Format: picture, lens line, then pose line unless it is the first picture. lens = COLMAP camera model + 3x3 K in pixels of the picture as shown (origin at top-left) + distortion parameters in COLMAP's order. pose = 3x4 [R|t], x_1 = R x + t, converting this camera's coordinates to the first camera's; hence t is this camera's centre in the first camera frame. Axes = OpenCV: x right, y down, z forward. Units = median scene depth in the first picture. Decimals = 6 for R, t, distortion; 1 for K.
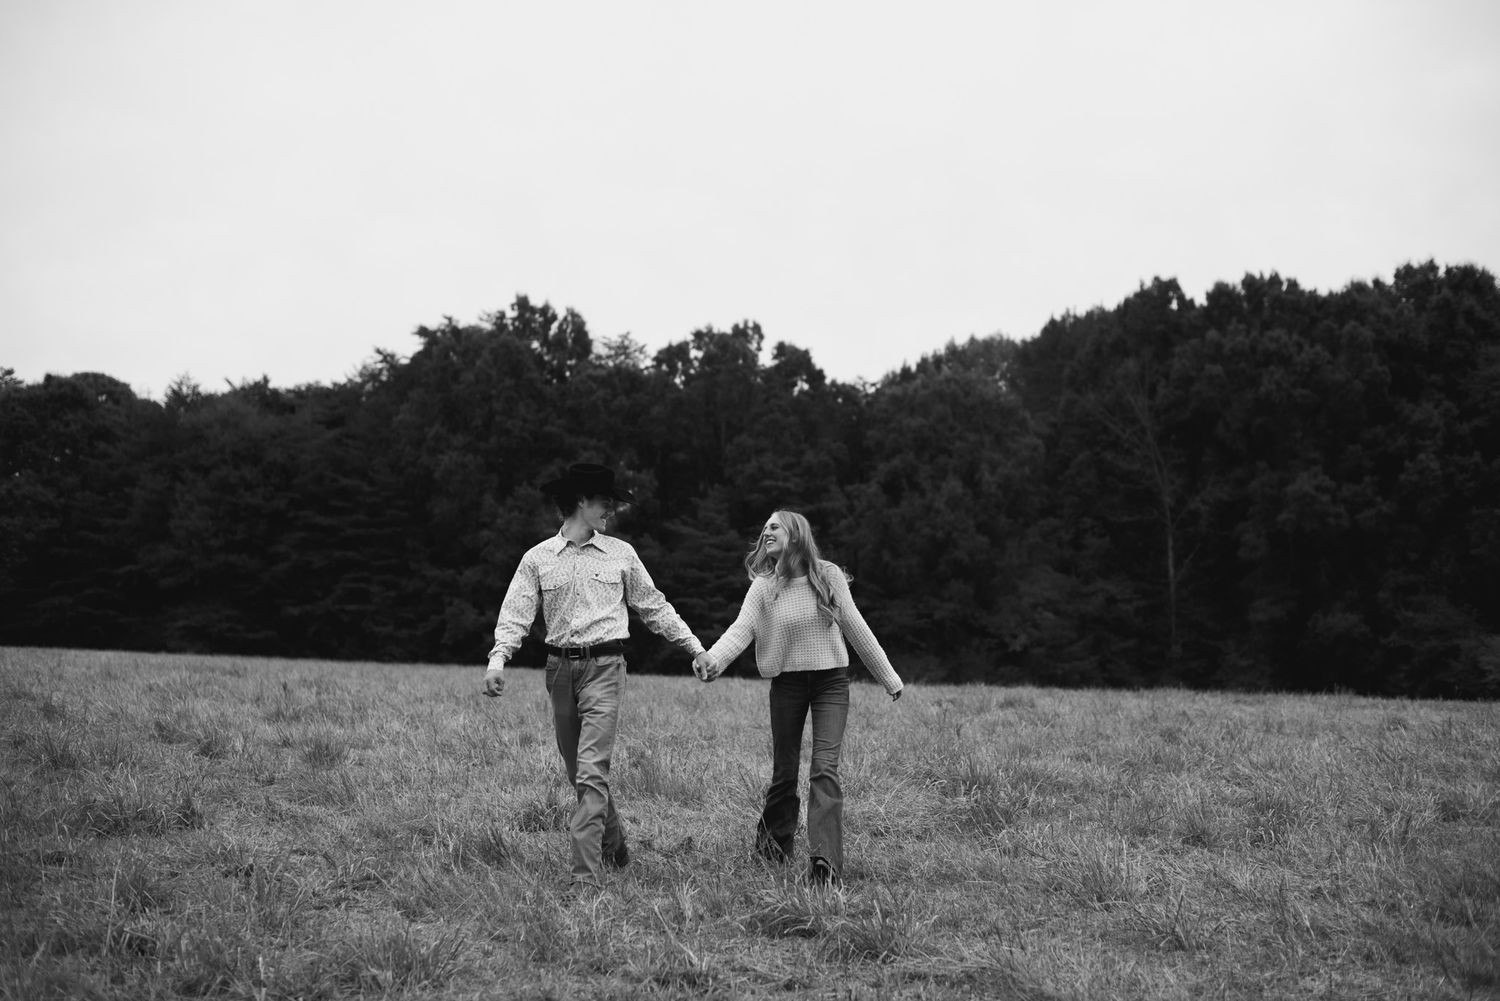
lens RADIAL K [[2171.6, 0, 761.2], [0, 2171.6, 492.8], [0, 0, 1]] dist [-0.117169, 0.000000]
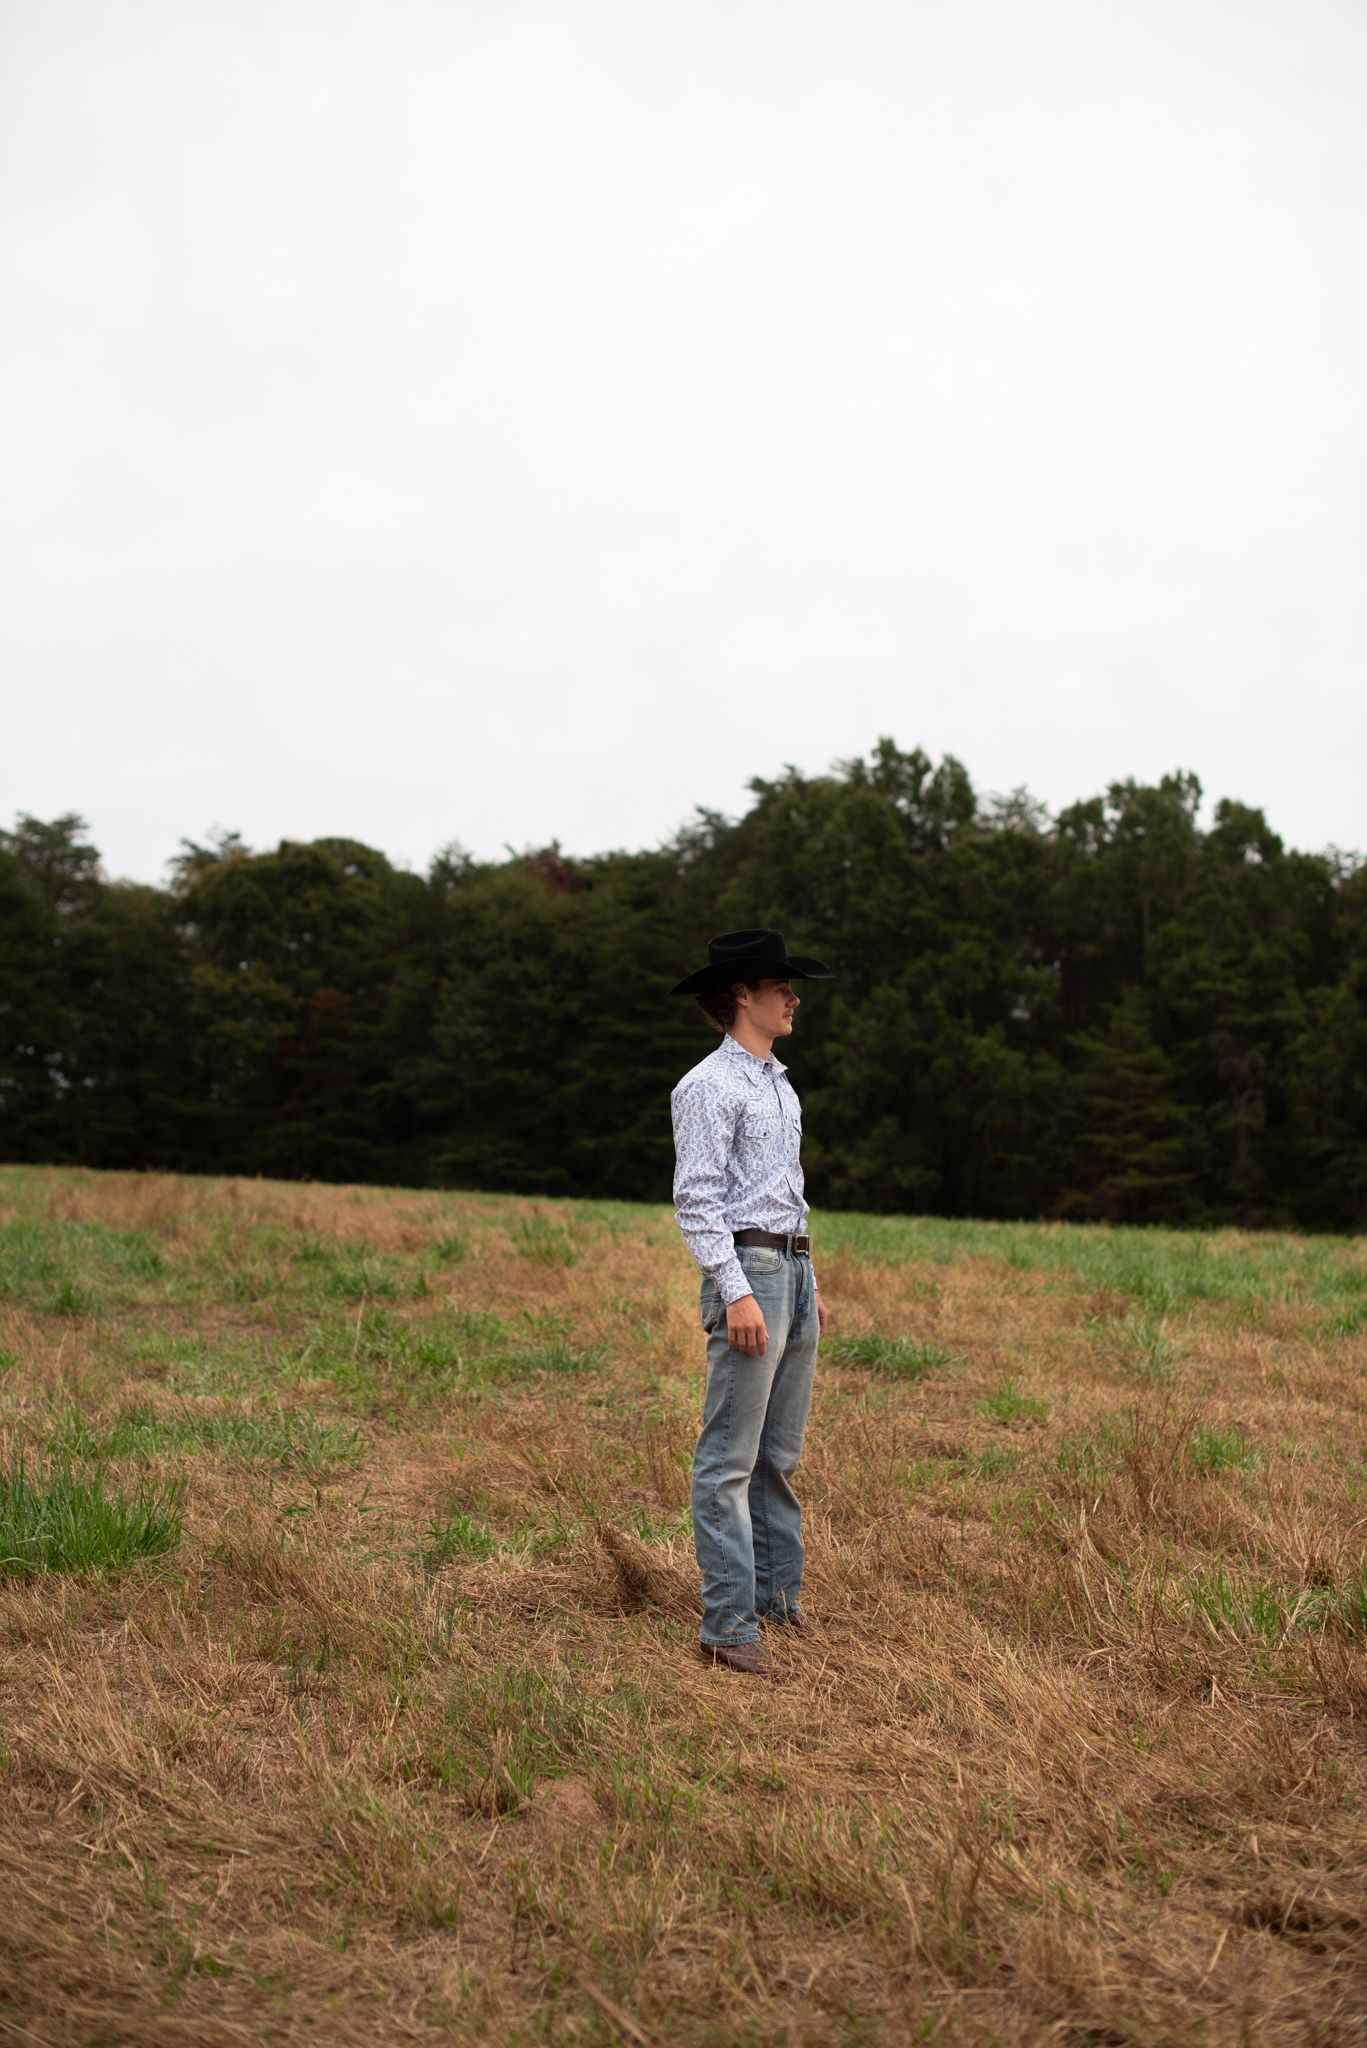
lens RADIAL K [[2964.9, 0, 740.5], [0, 2964.9, 1052.8], [0, 0, 1]] dist [-0.117169, 0.000000]
pose [[0.986172, 0.011656, -0.165316, 0.014805], [-0.008238, 0.999738, 0.021350, -0.001571], [0.165522, -0.019693, 0.986009, -0.048945]]
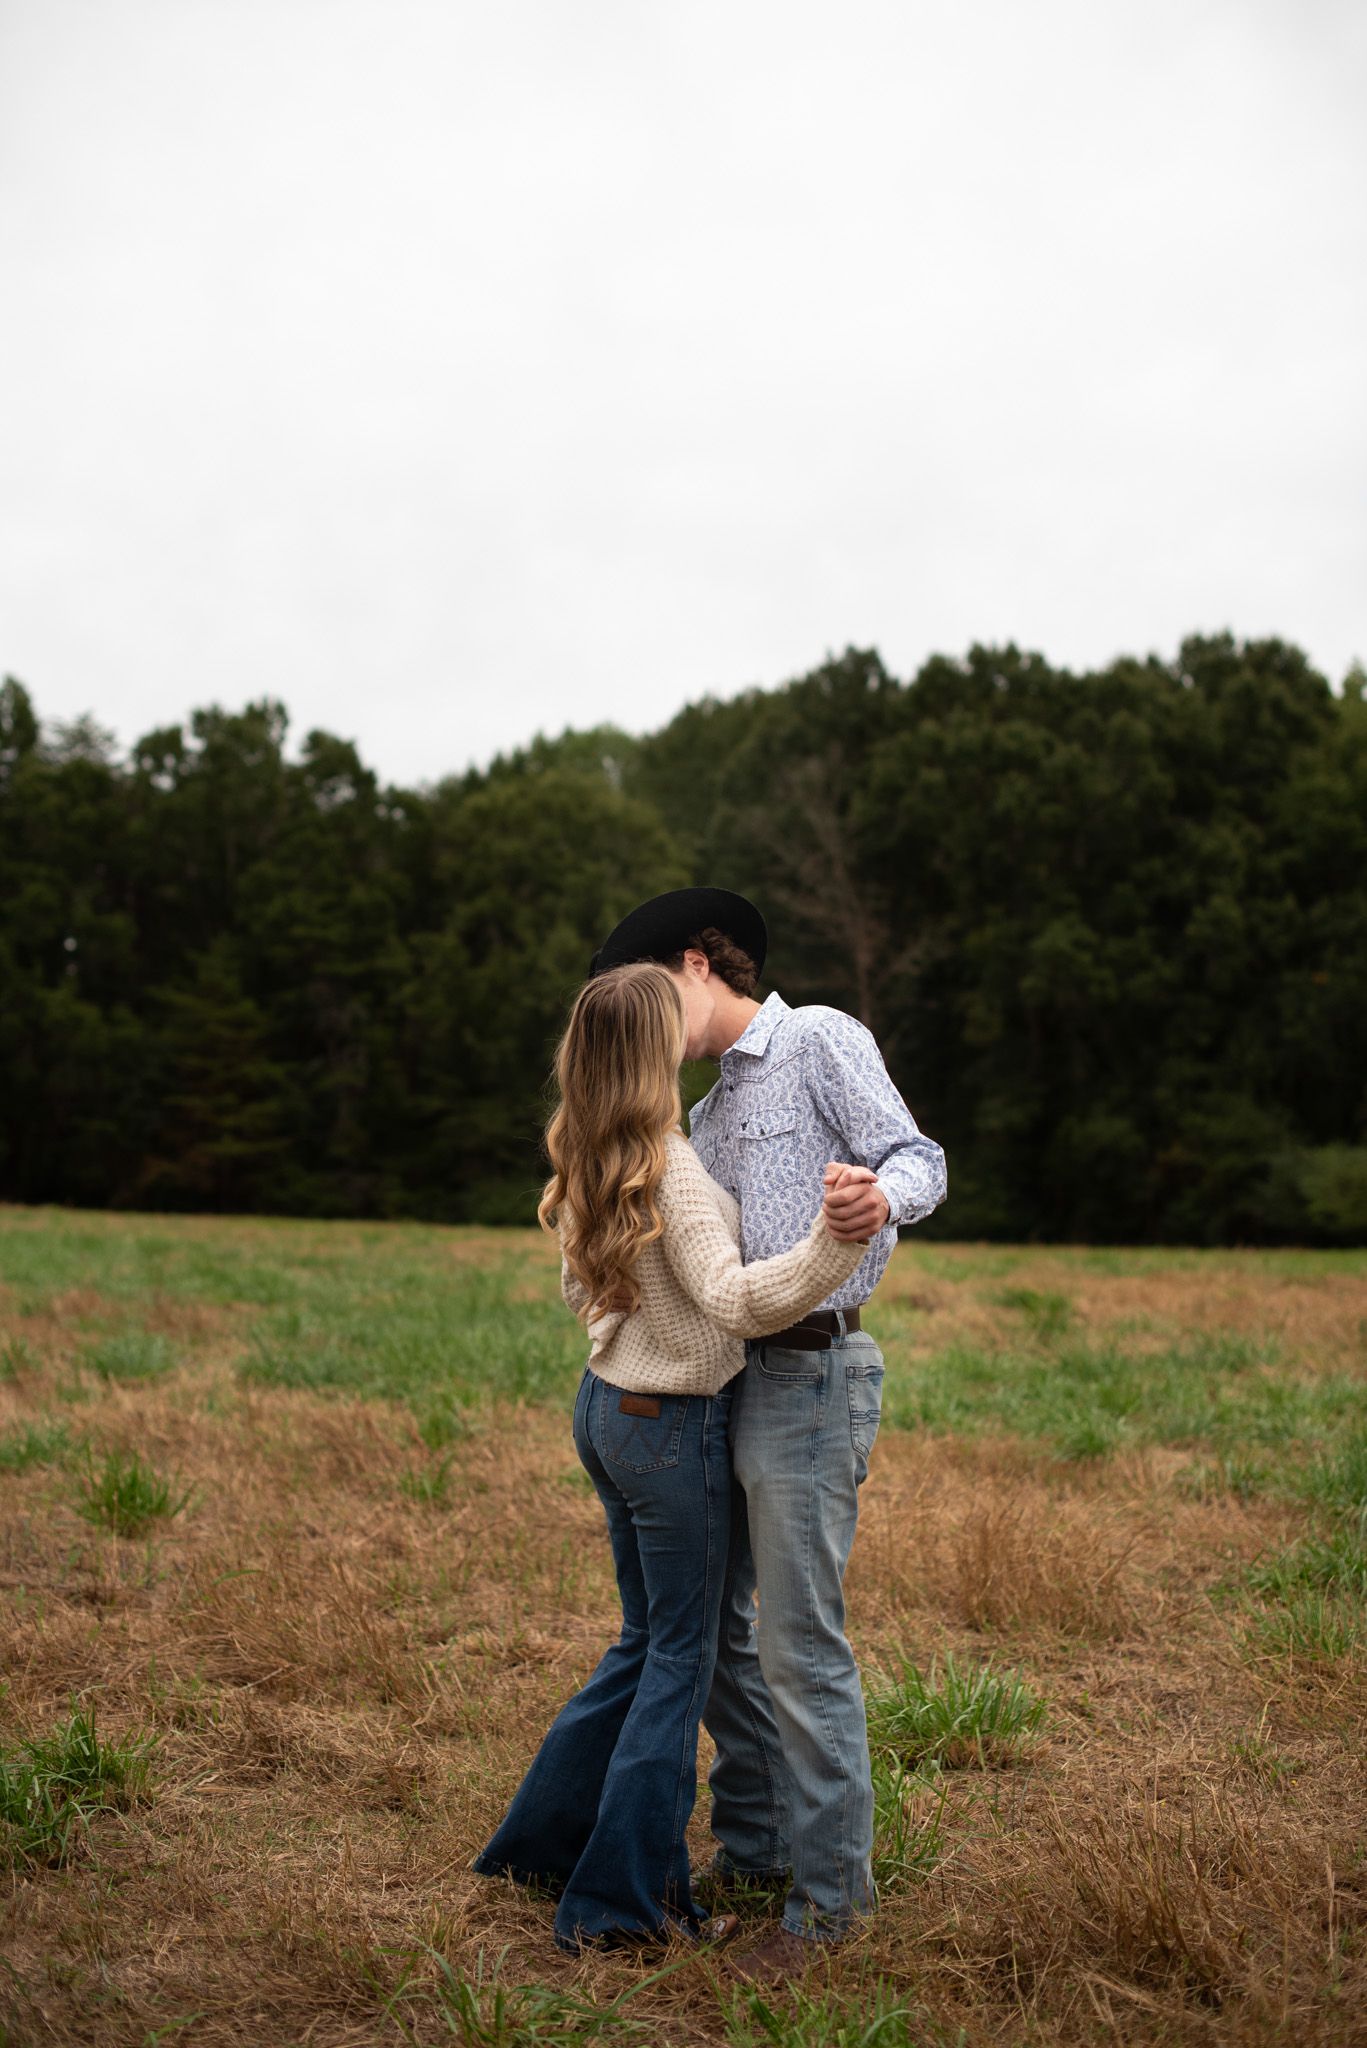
lens RADIAL K [[2964.9, 0, 688.0], [0, 2964.9, 983.0], [0, 0, 1]] dist [-0.117169, 0.000000]
pose [[0.987334, 0.004180, 0.158602, -0.024023], [-0.006107, 0.999913, 0.011666, 0.000185], [-0.158539, -0.012486, 0.987274, 0.046207]]
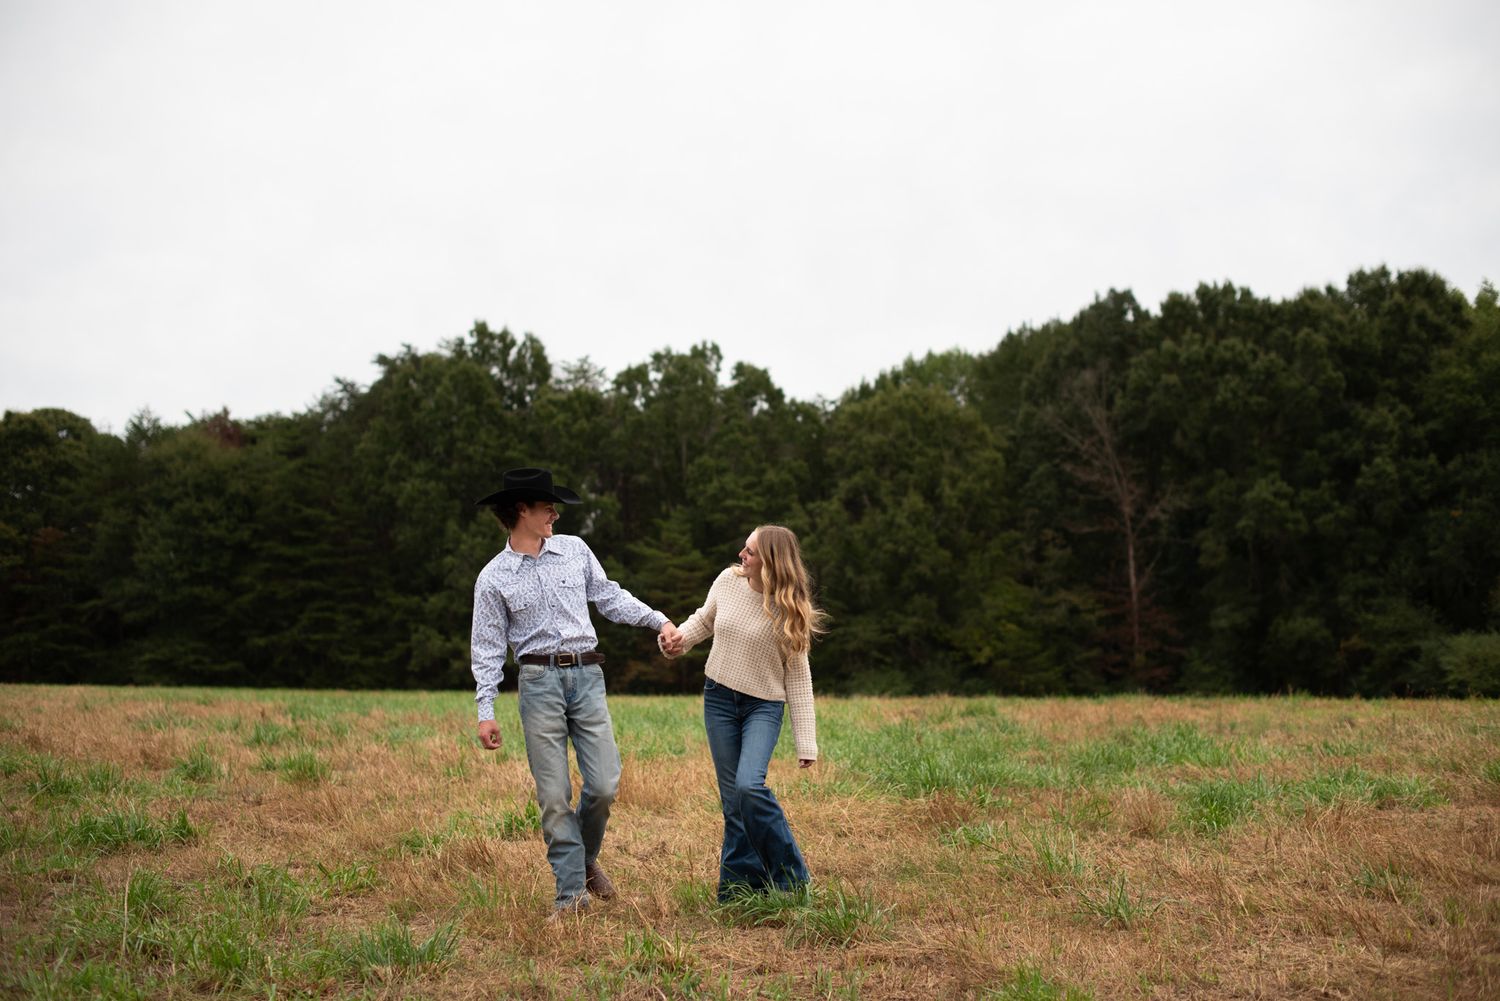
lens RADIAL K [[2171.6, 0, 763.7], [0, 2171.6, 497.4], [0, 0, 1]] dist [-0.117169, 0.000000]
pose [[0.999532, -0.024241, 0.018642, 0.000021], [0.024365, 0.999682, -0.006460, -0.000049], [-0.018479, 0.006911, 0.999805, -0.004533]]
